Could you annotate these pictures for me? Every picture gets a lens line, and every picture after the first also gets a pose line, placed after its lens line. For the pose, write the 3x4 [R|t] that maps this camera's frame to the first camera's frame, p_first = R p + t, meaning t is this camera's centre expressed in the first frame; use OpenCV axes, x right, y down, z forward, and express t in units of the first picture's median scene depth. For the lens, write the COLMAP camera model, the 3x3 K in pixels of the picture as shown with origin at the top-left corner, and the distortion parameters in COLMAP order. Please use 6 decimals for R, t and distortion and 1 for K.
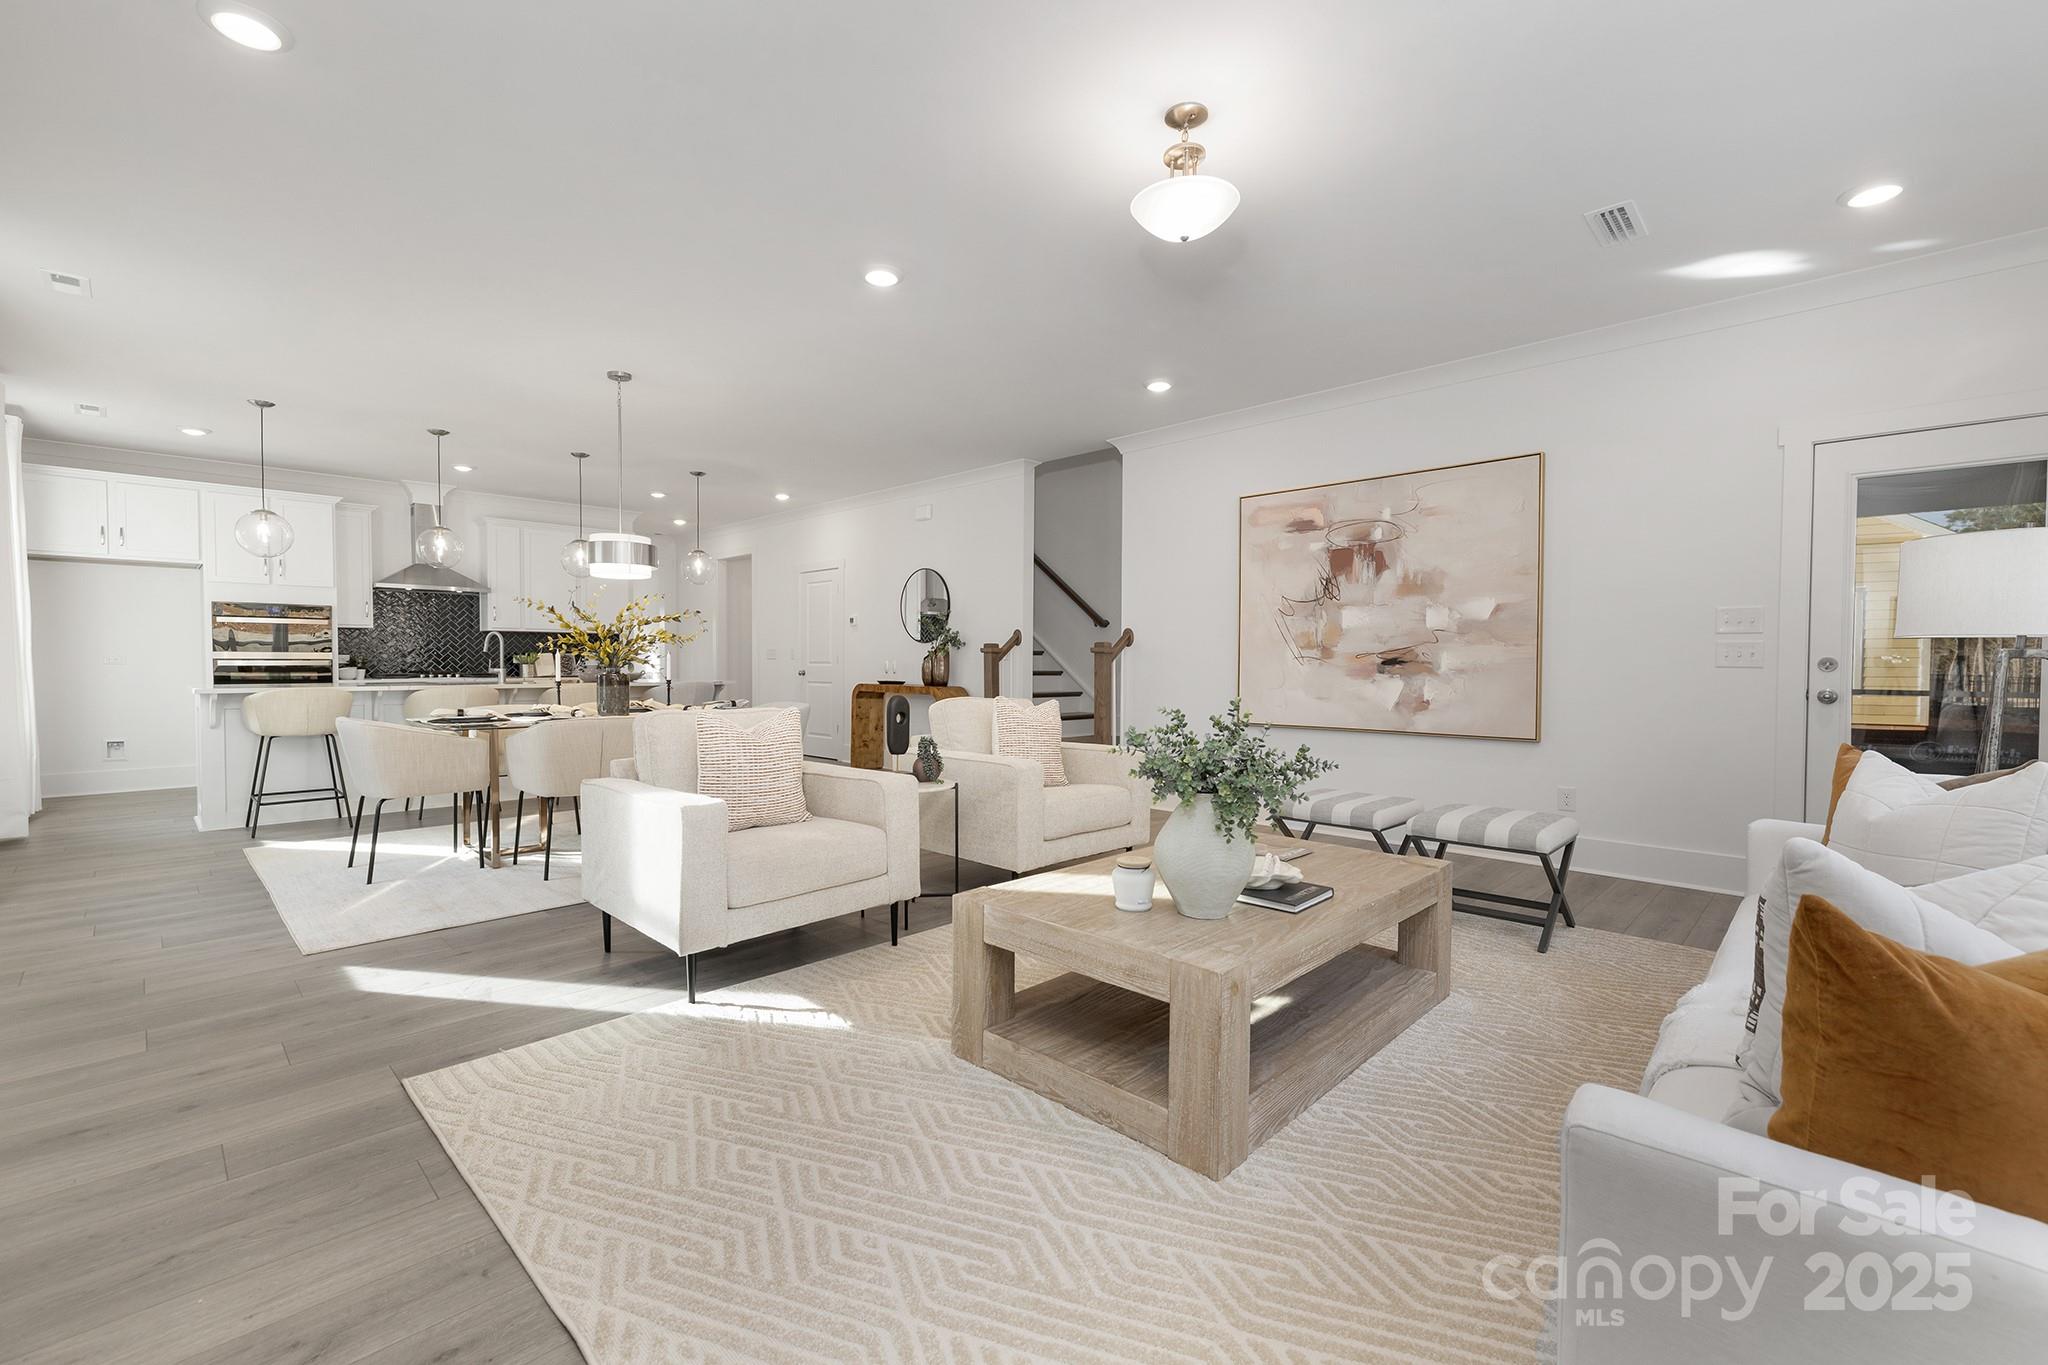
lens RADIAL K [[876.3, 0, 1022.5], [0, 876.3, 682.9], [0, 0, 1]] dist [-0.000300, -0.000173]
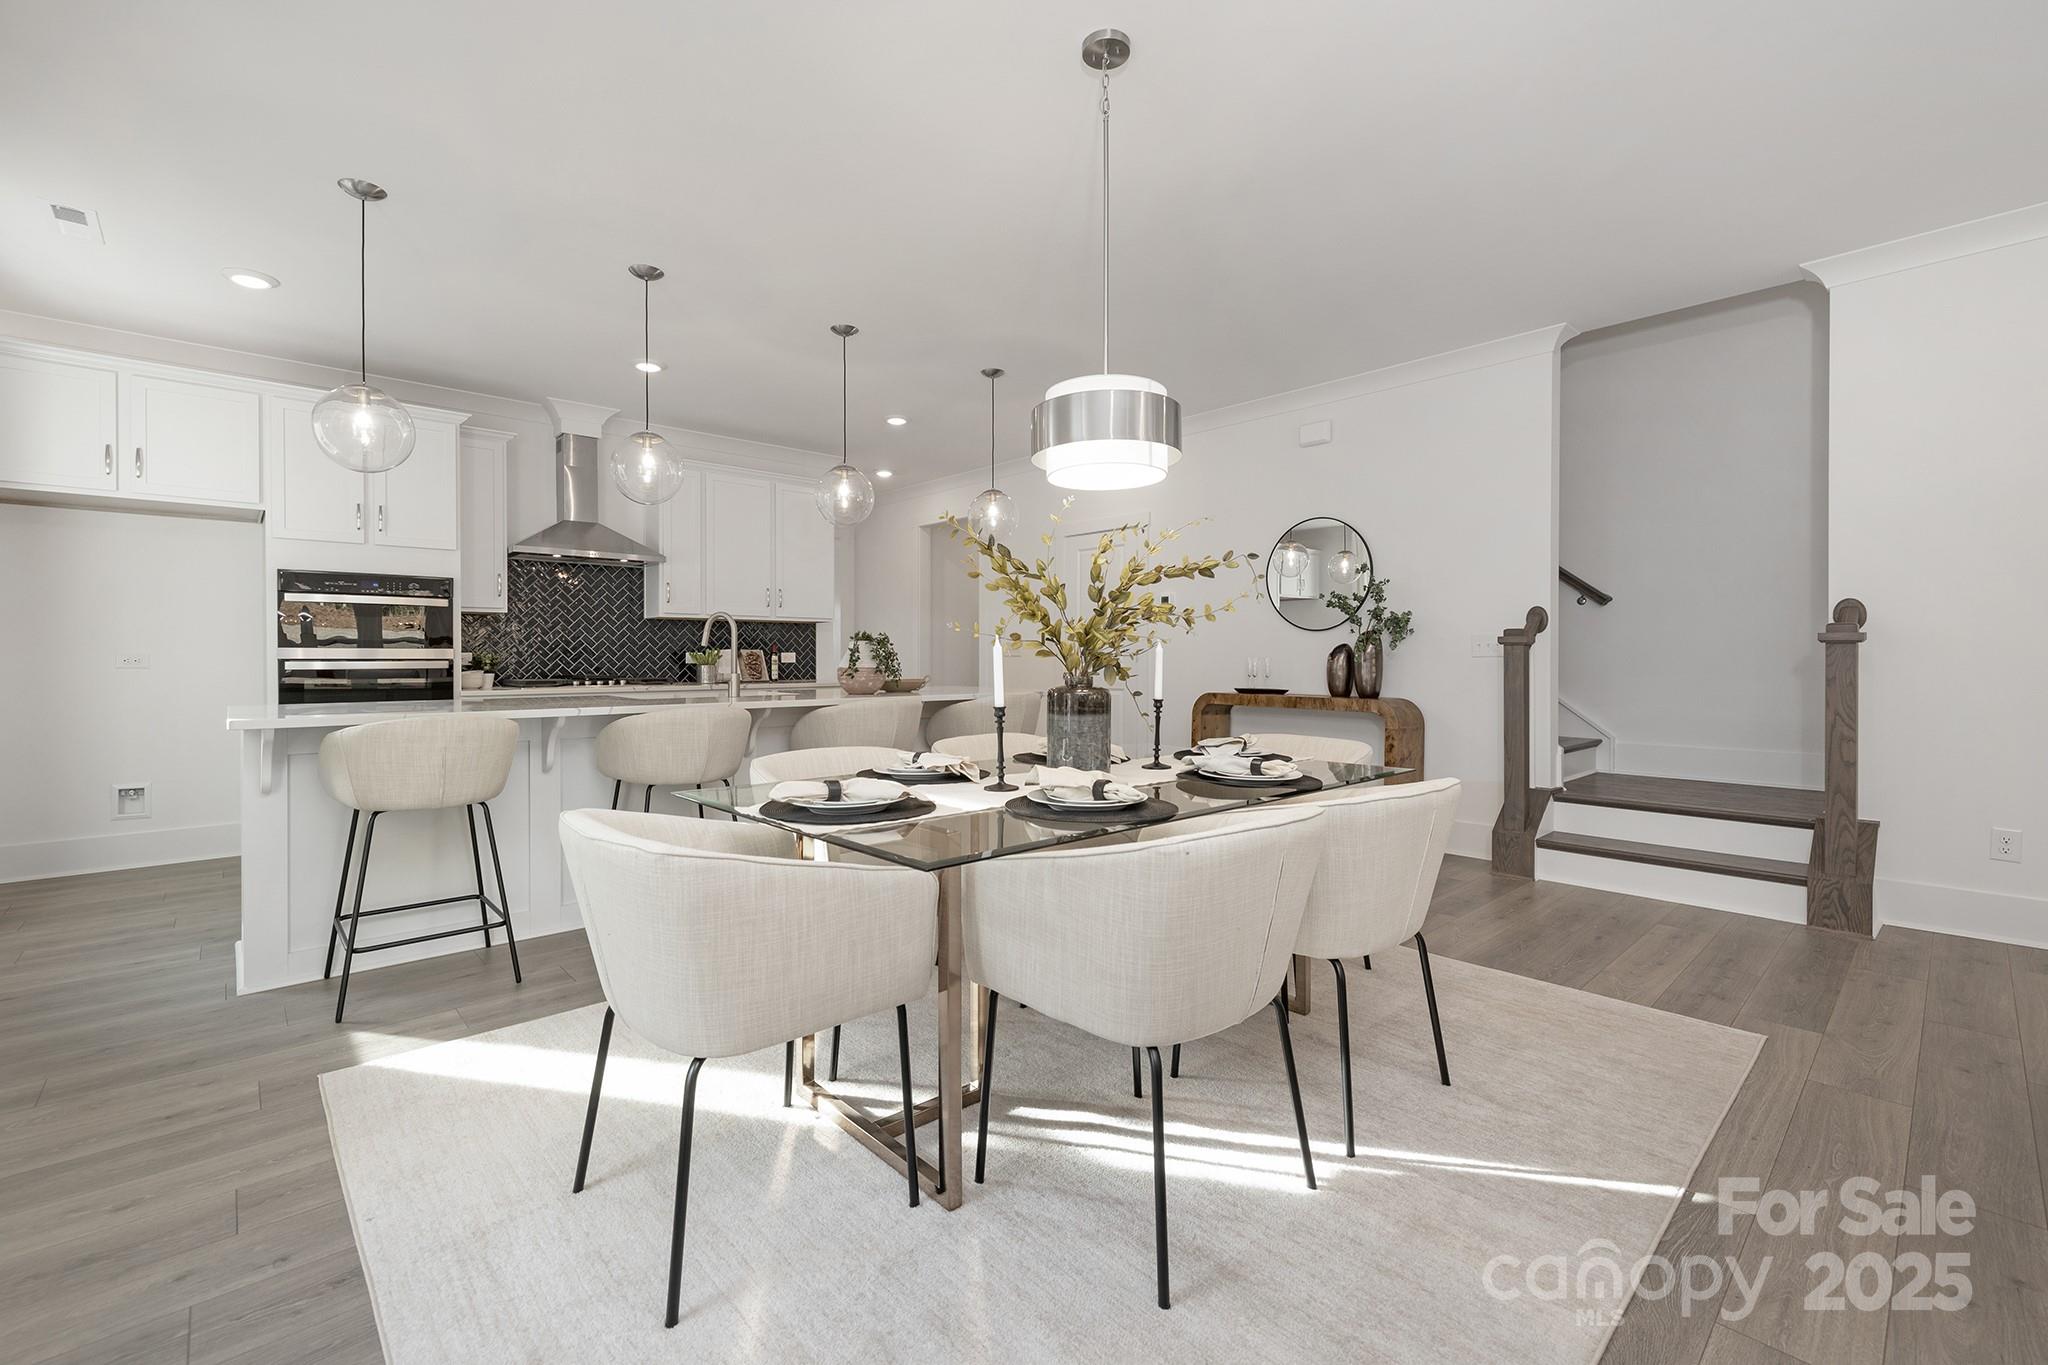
lens RADIAL K [[888.2, 0, 1027.5], [0, 888.2, 659.9], [0, 0, 1]] dist [-0.000723, 0.000245]
pose [[0.998404, -0.003820, -0.056353, -0.315322], [0.002549, 0.999741, -0.022622, -0.009943], [0.056425, 0.022443, 0.998155, 0.353889]]
